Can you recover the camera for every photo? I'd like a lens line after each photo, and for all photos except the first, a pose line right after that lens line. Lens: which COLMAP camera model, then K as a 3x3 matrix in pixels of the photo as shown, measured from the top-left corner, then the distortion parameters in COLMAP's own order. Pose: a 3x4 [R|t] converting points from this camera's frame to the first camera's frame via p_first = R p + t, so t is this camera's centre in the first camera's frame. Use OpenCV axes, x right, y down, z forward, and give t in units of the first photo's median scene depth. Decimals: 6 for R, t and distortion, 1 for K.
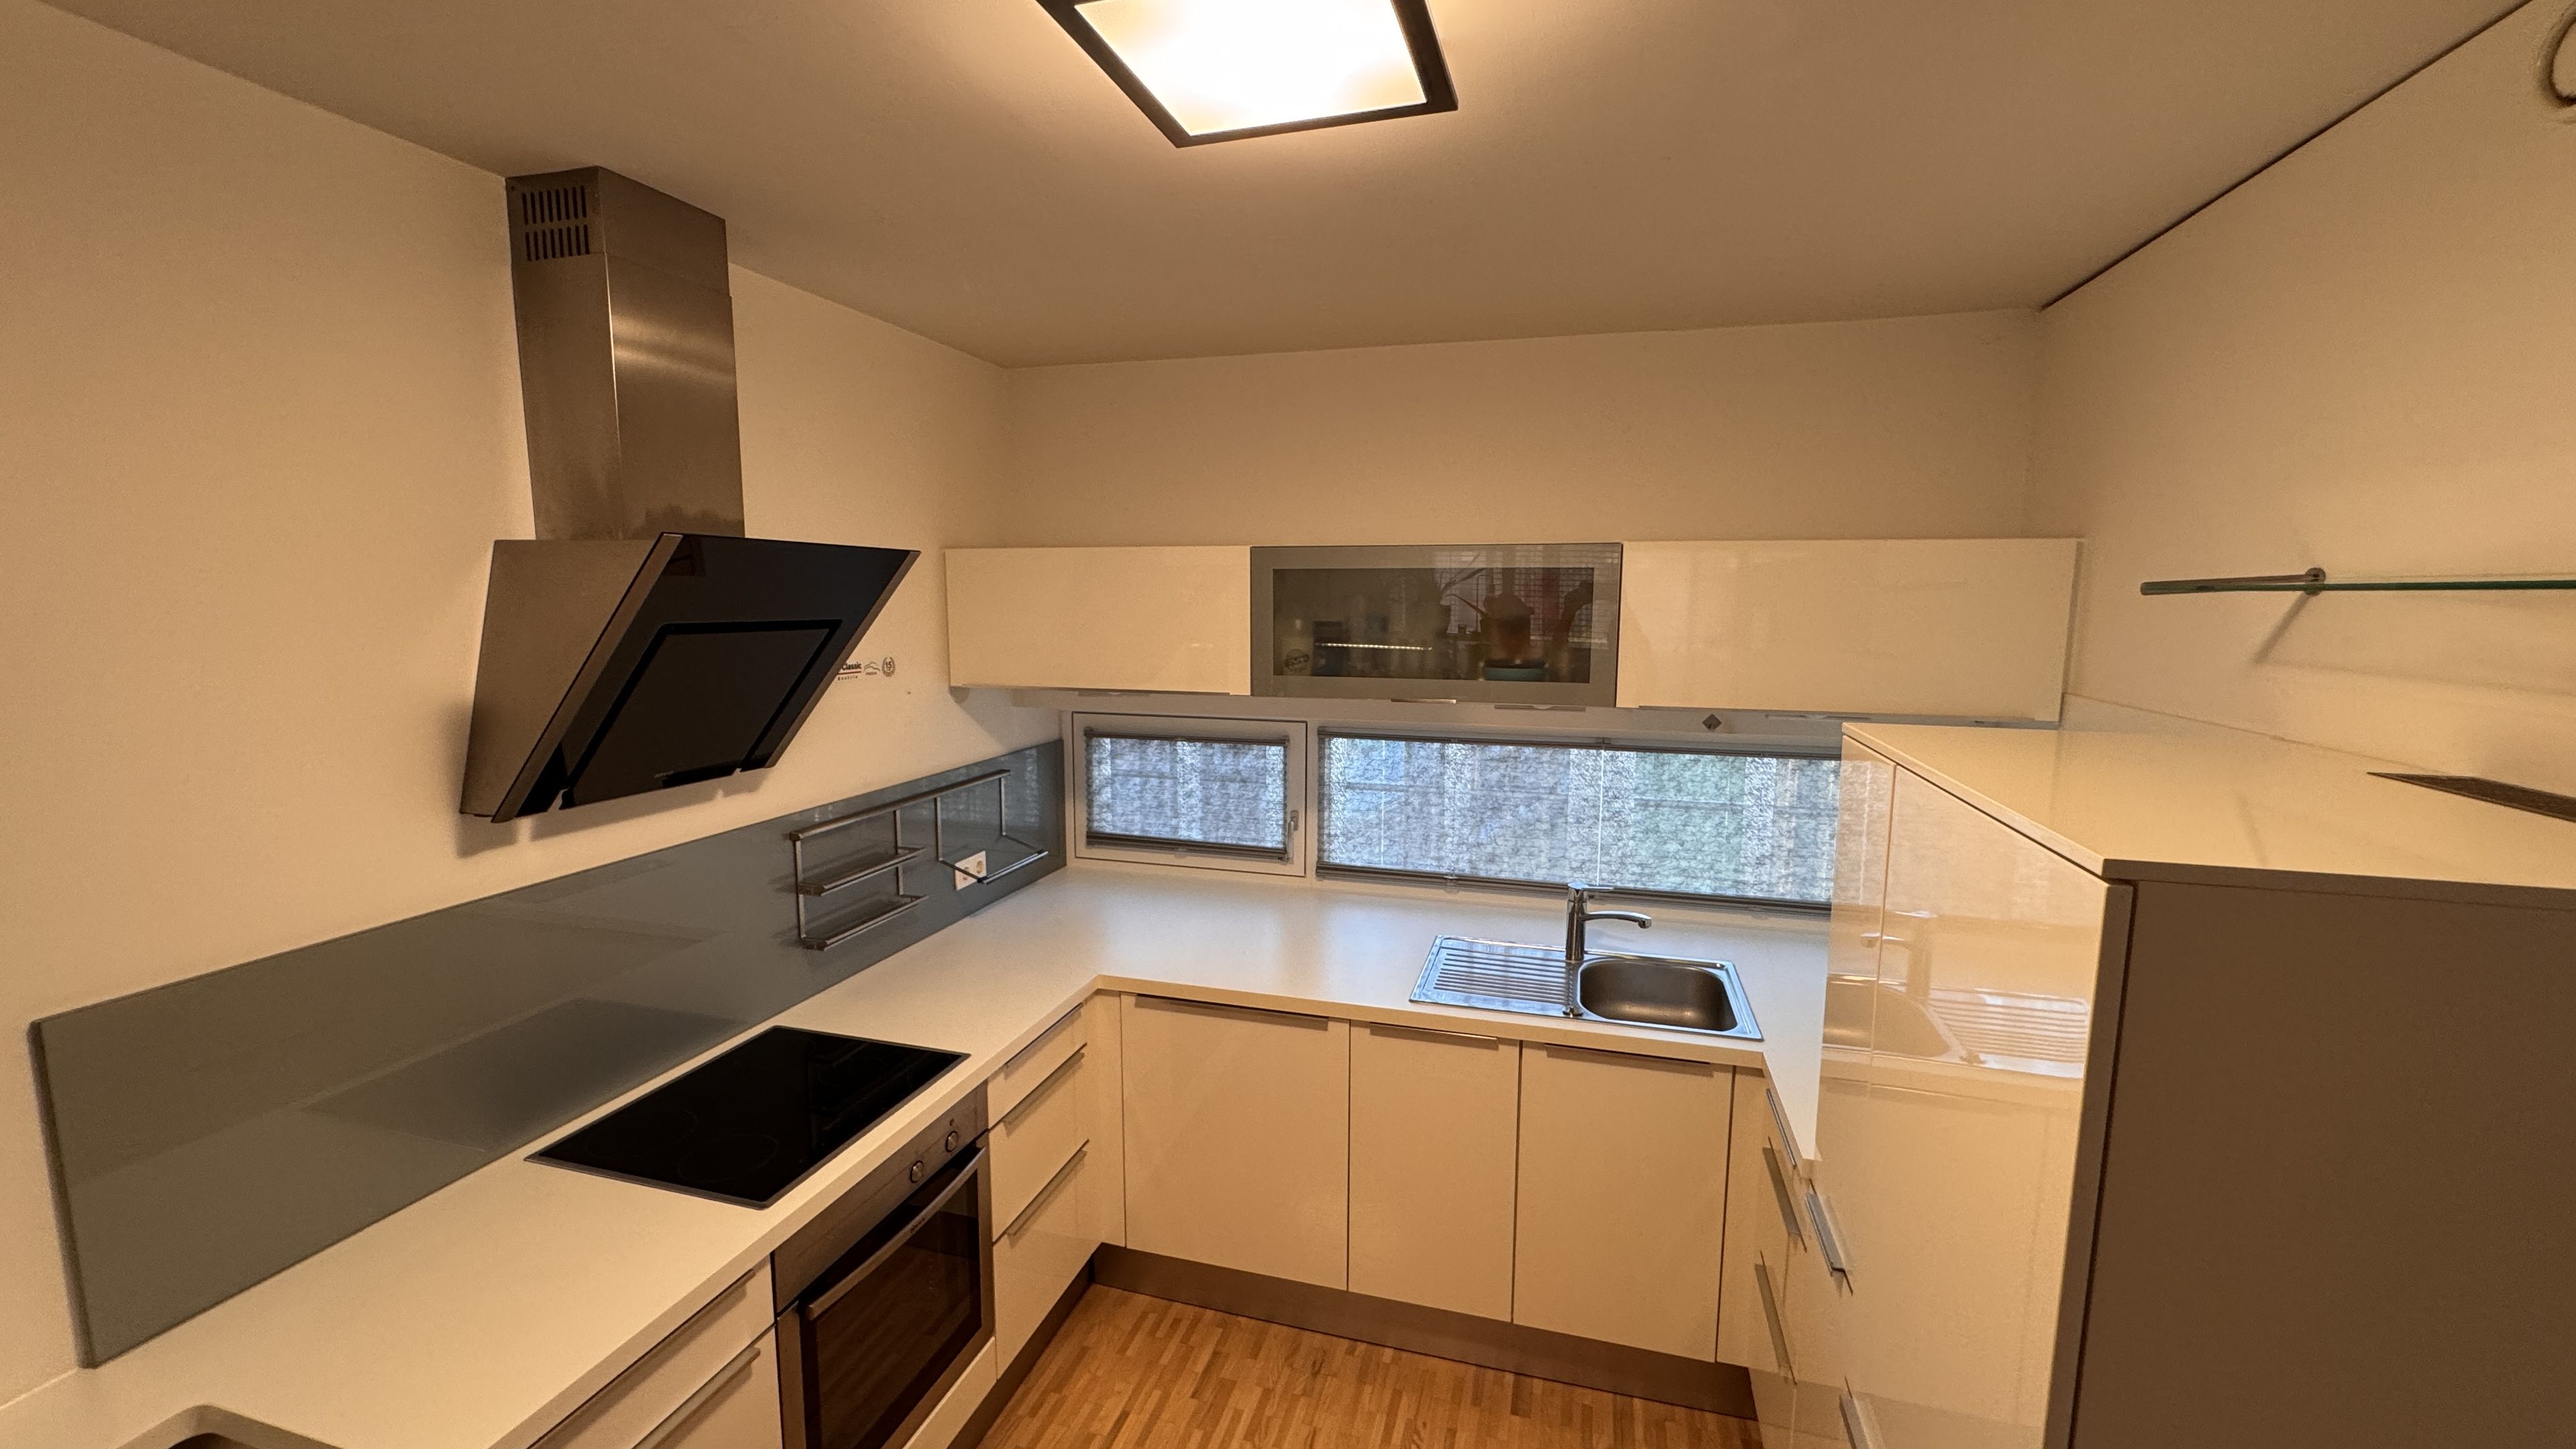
lens RADIAL K [[1029.3, 0, 1282.7], [0, 1029.3, 719.3], [0, 0, 1]] dist [-0.002085, -0.000022]
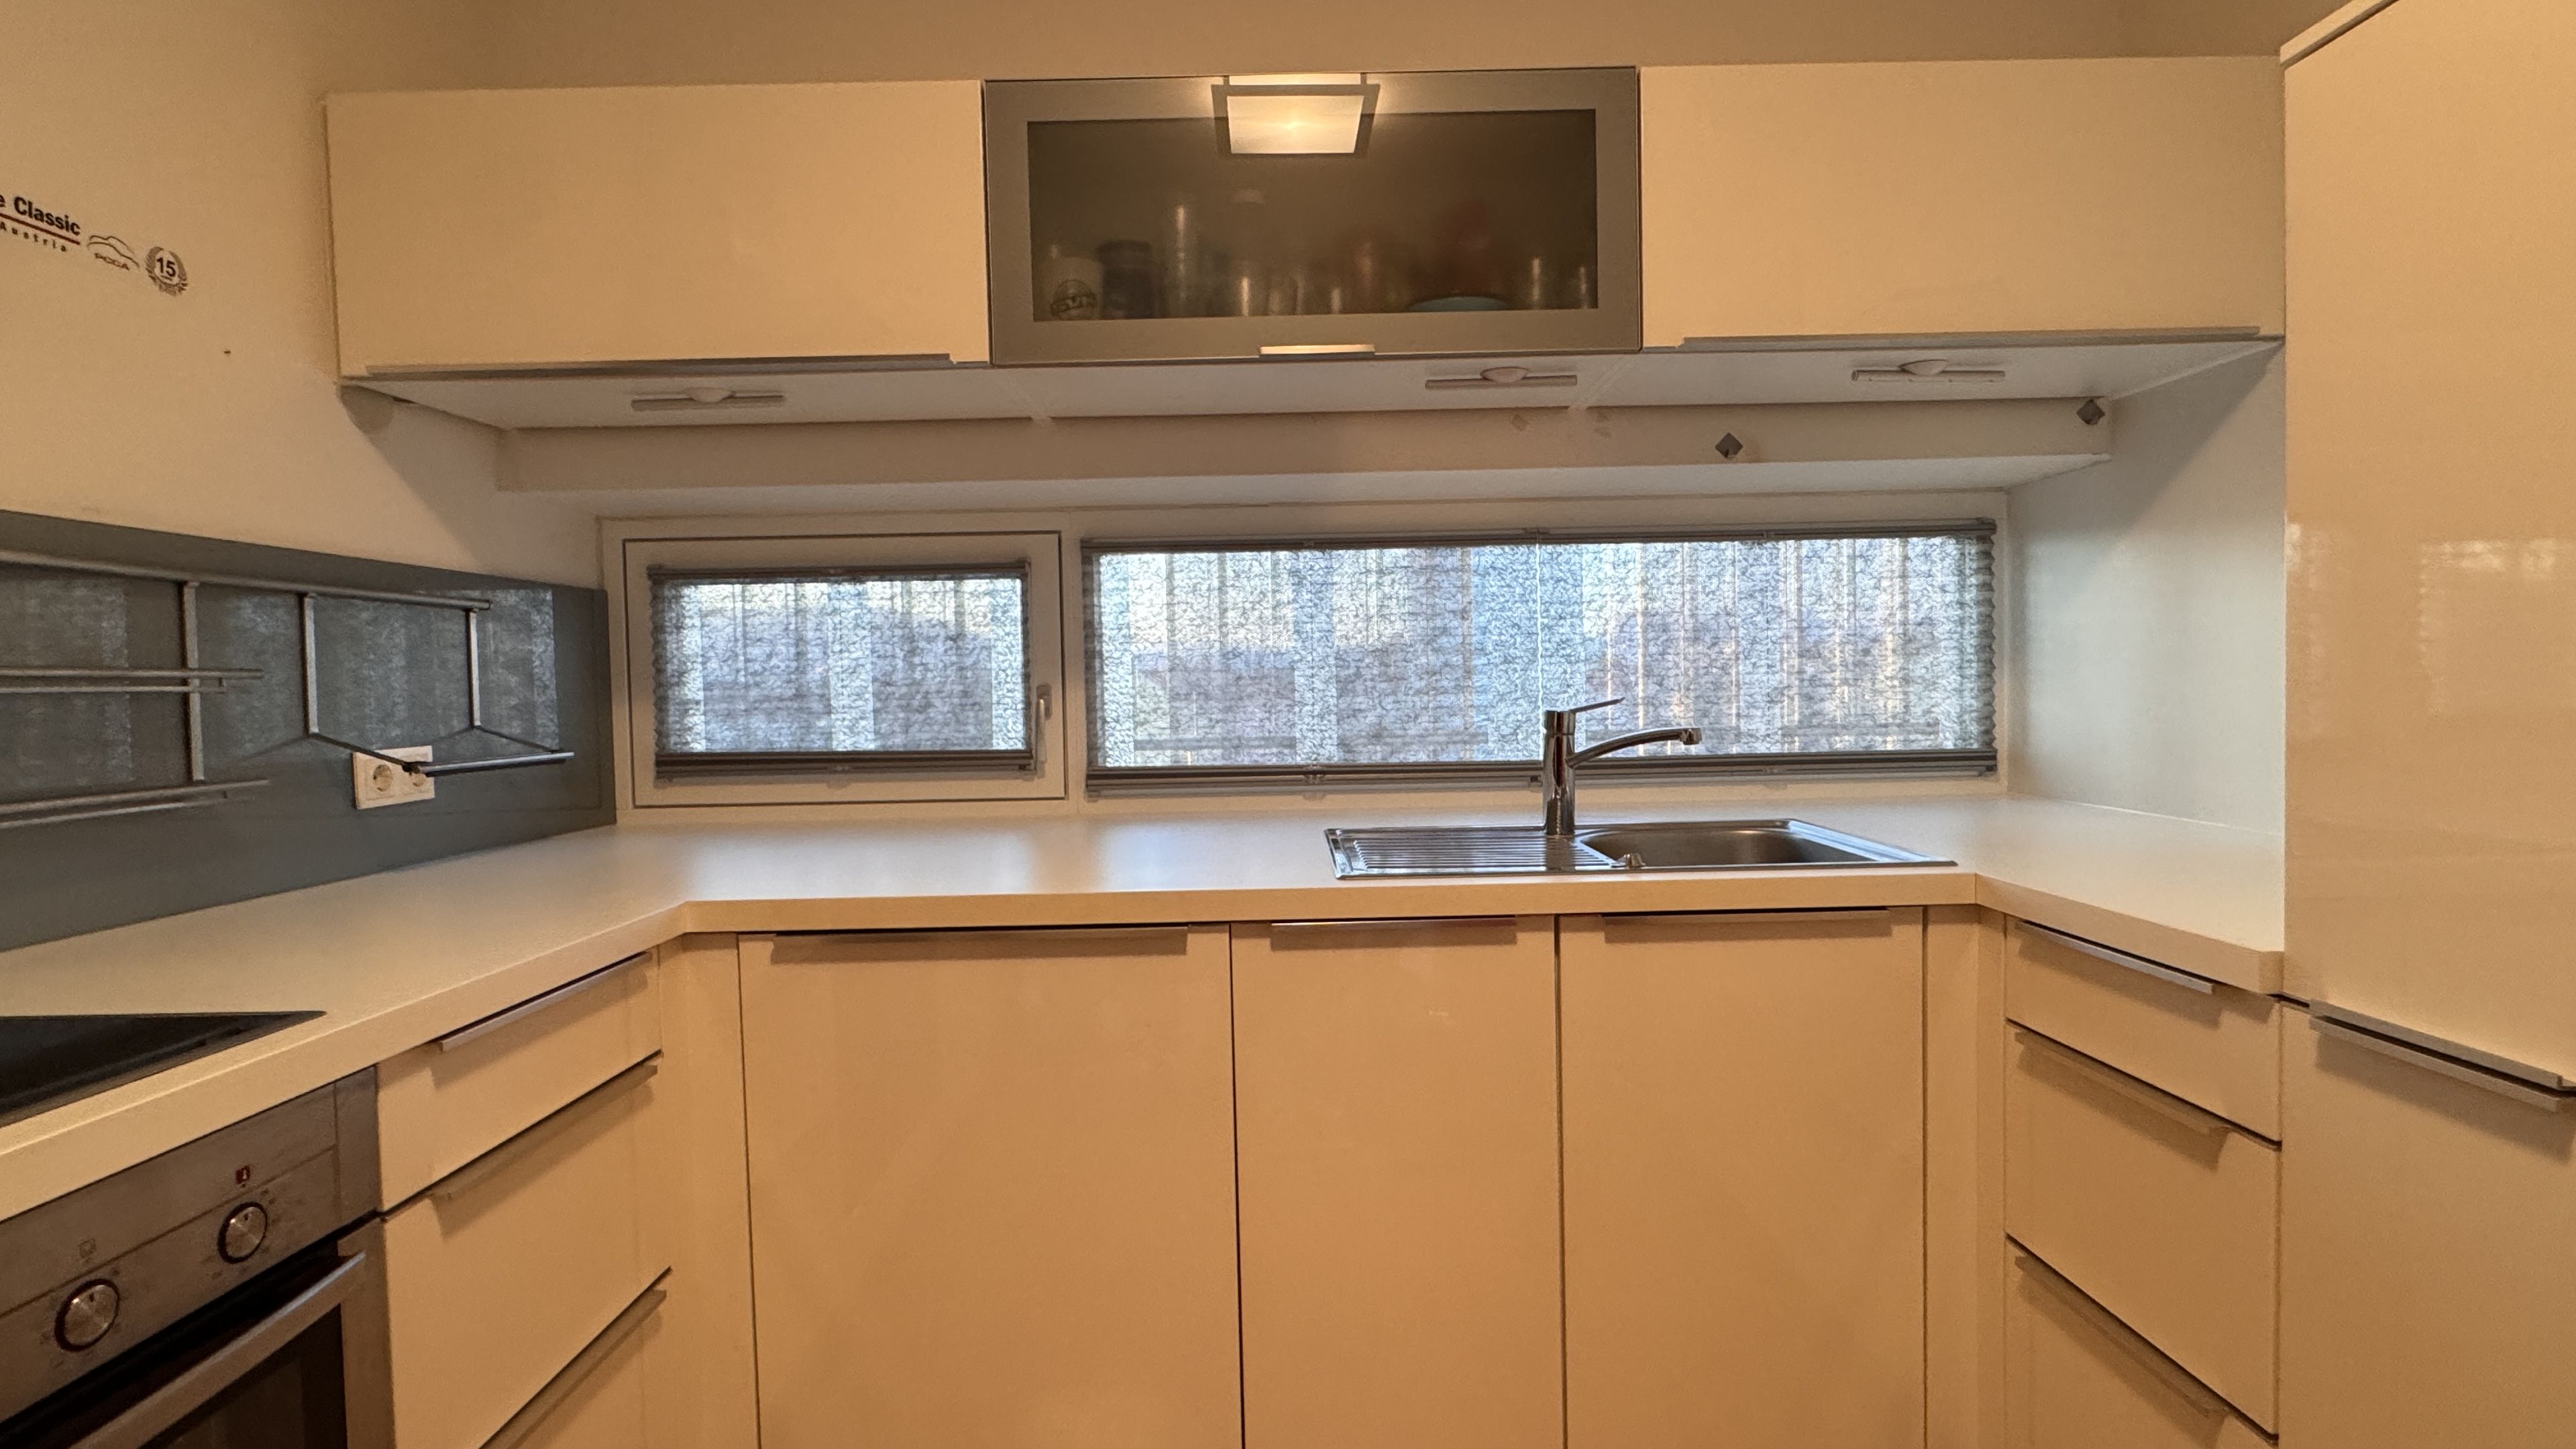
lens RADIAL K [[1227.1, 0, 1283.7], [0, 1227.1, 721.6], [0, 0, 1]] dist [-0.001306, 0.000428]
pose [[0.958498, -0.033105, 0.283171, -0.059573], [0.059574, 0.994566, -0.085378, 0.187699], [-0.278806, 0.098704, 0.955262, 0.308027]]
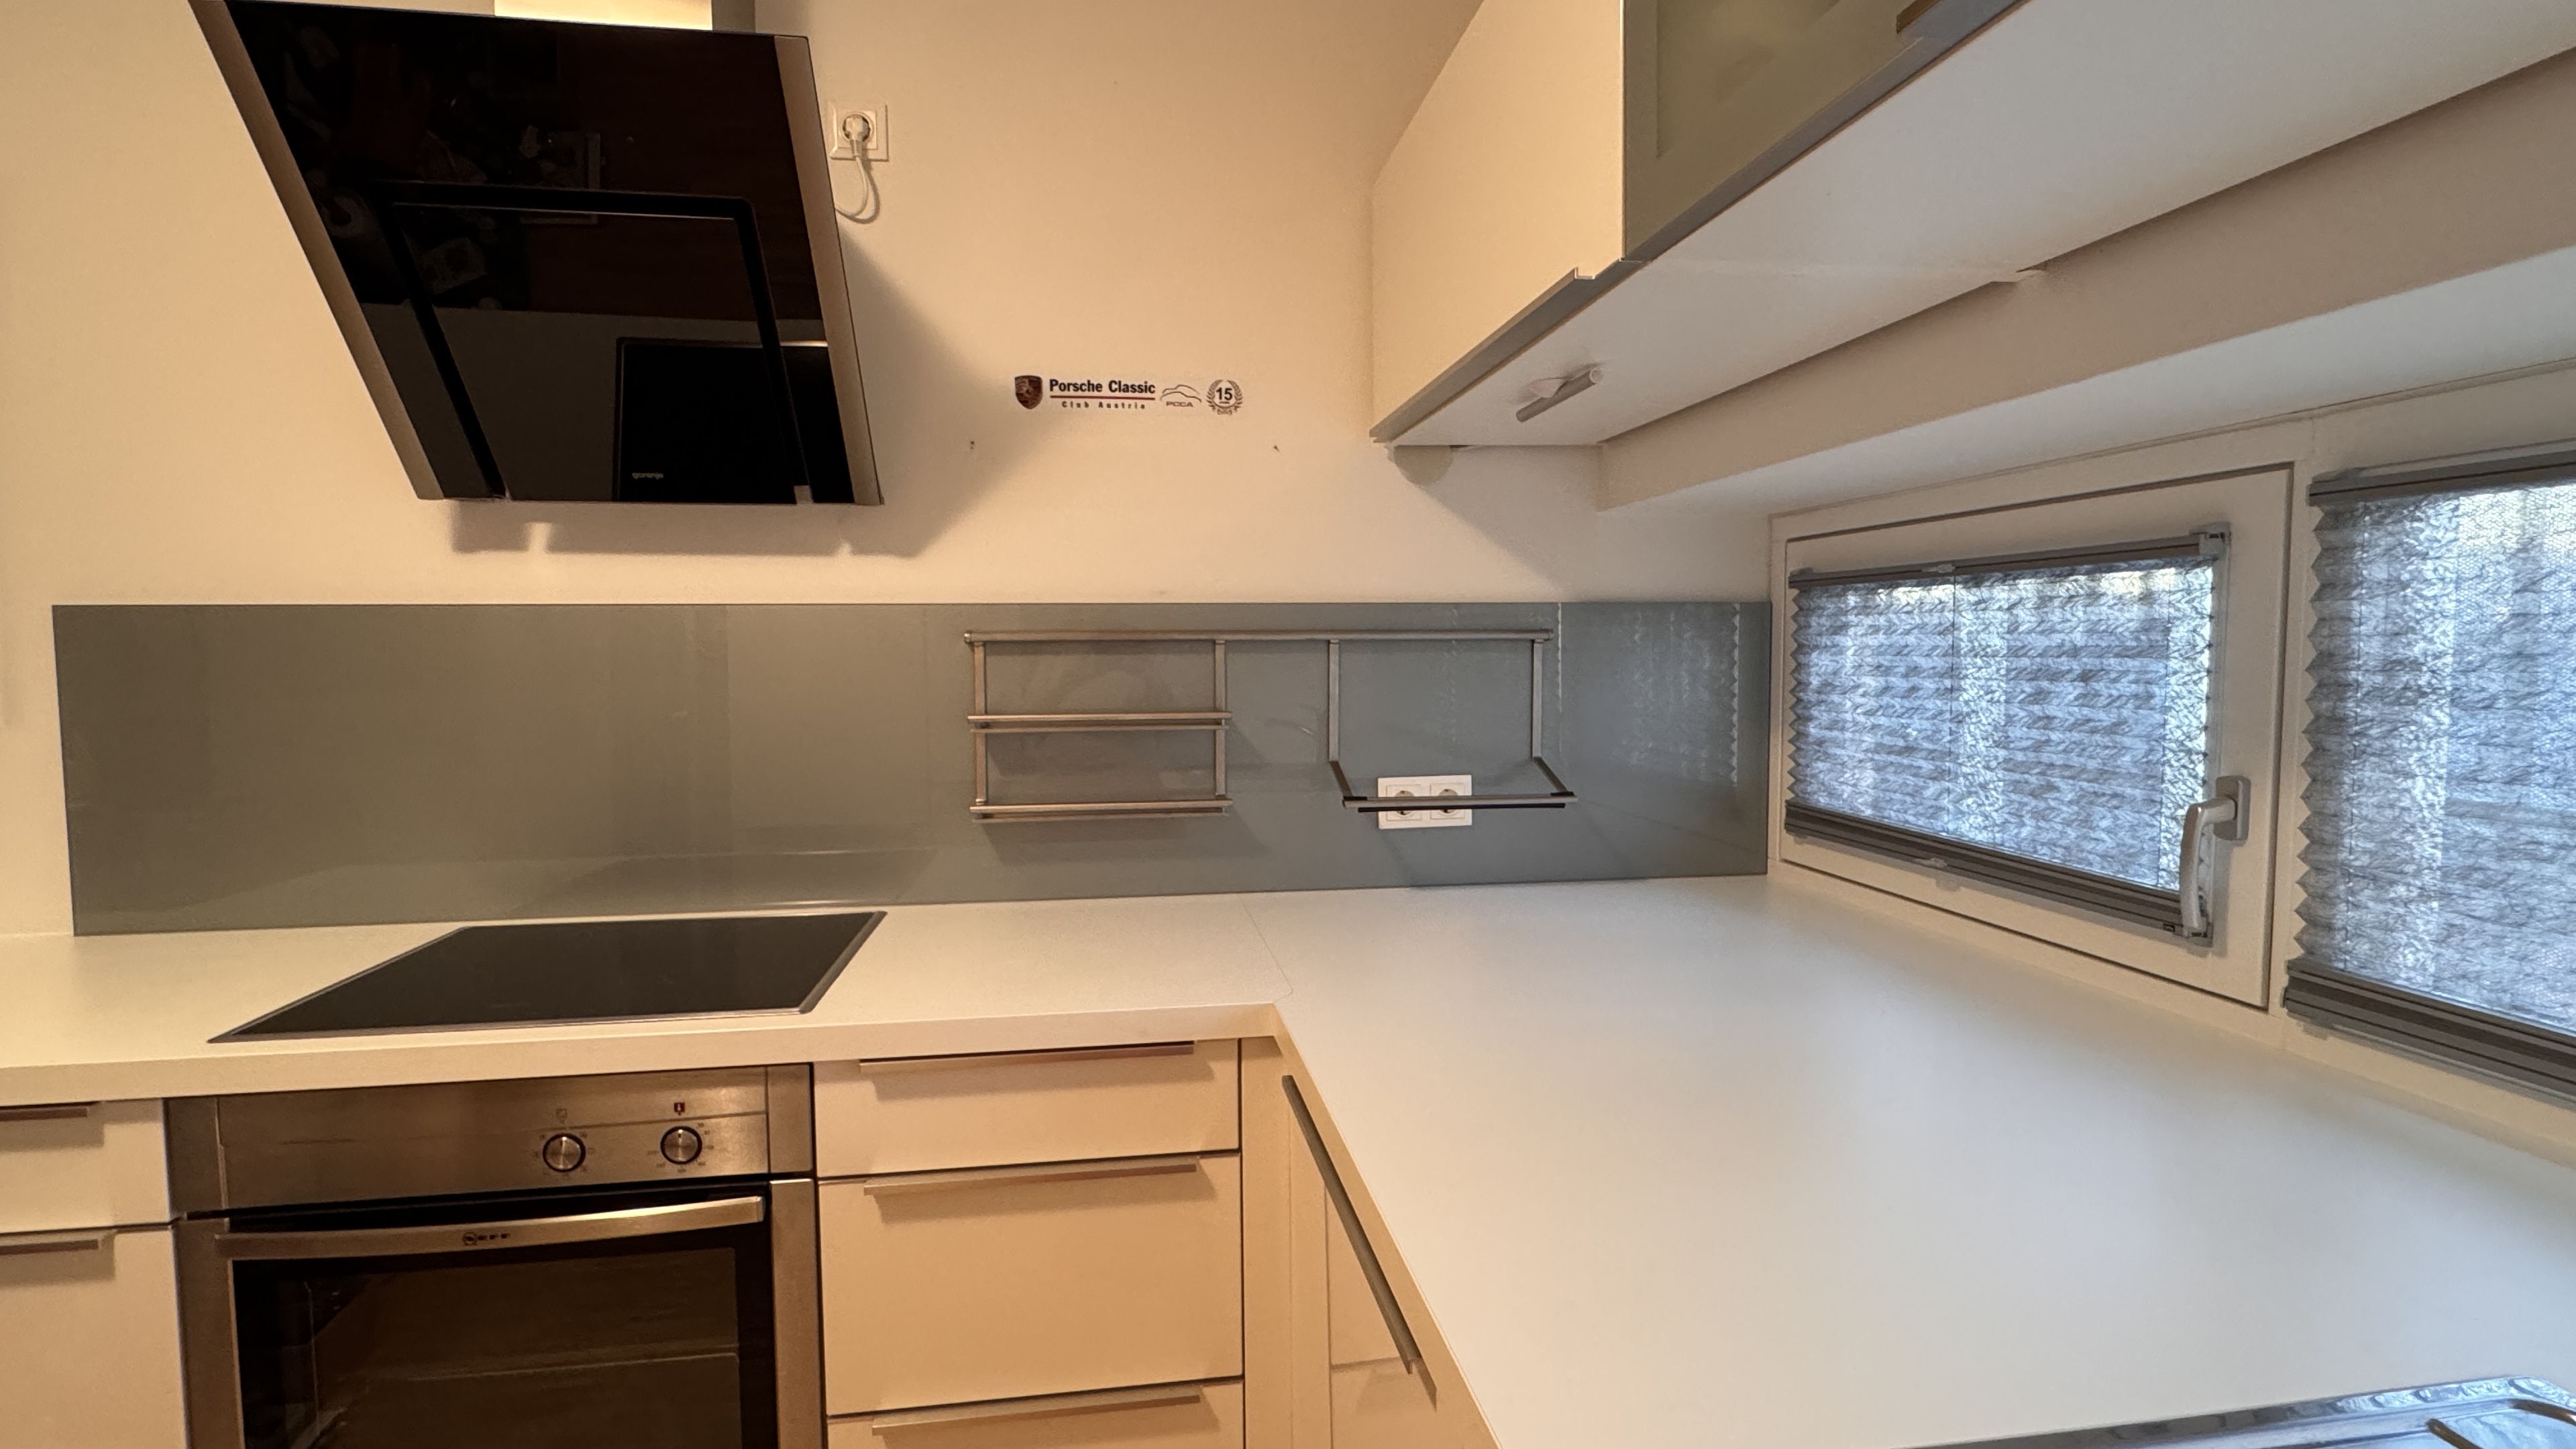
lens RADIAL K [[1227.1, 0, 1283.7], [0, 1227.1, 721.6], [0, 0, 1]] dist [-0.001306, 0.000428]
pose [[0.423359, 0.049029, -0.904634, 0.225963], [-0.103113, 0.994654, 0.005652, 0.104987], [0.900075, 0.090886, 0.426151, 0.633368]]
